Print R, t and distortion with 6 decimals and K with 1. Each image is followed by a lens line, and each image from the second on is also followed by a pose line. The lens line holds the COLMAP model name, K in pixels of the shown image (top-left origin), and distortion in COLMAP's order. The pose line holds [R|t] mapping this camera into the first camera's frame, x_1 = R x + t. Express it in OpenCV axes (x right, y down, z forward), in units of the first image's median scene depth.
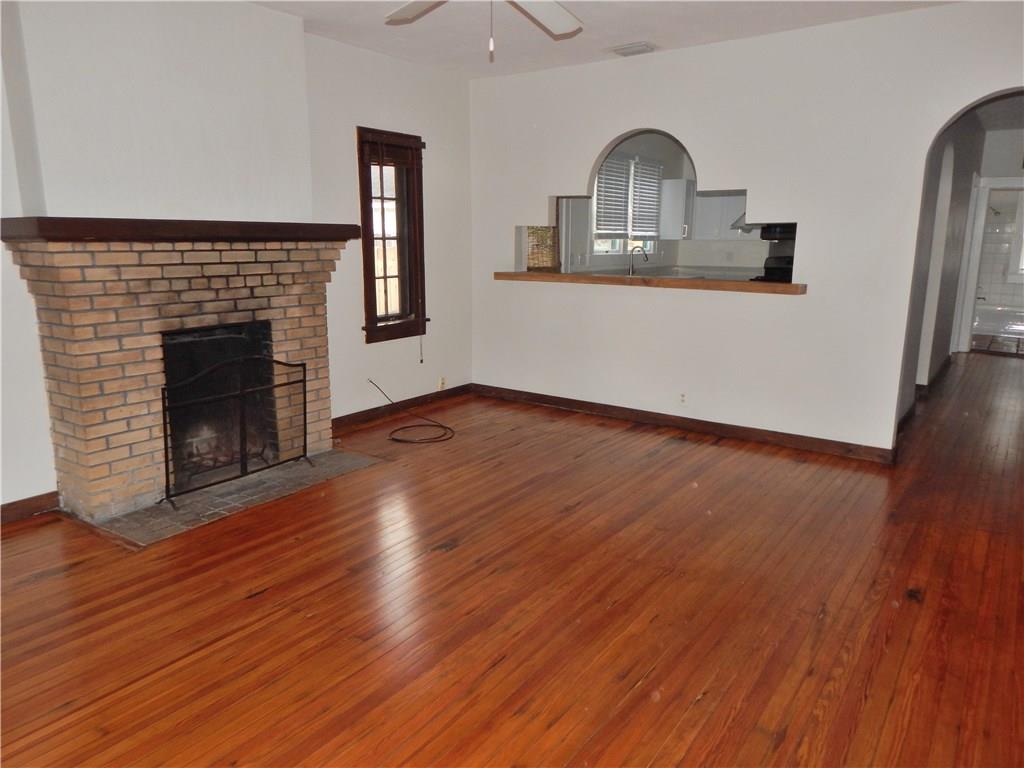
lens RADIAL K [[719.5, 0, 505.8], [0, 719.5, 381.7], [0, 0, 1]] dist [0.004824, 0.002623]
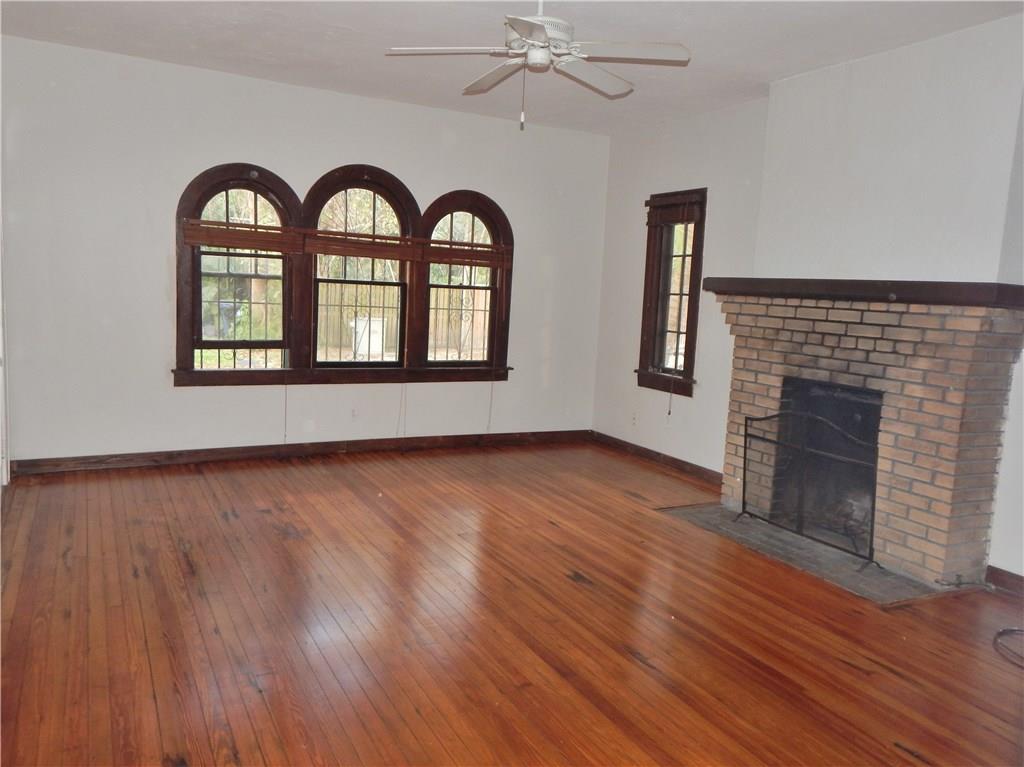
lens RADIAL K [[794.1, 0, 512.0], [0, 794.1, 383.5], [0, 0, 1]] dist [0.067173, -0.000082]
pose [[-0.452435, 0.087376, -0.887507, 0.774236], [-0.224347, 0.952032, 0.208097, -0.206882], [0.863117, 0.293259, -0.411130, 1.060540]]
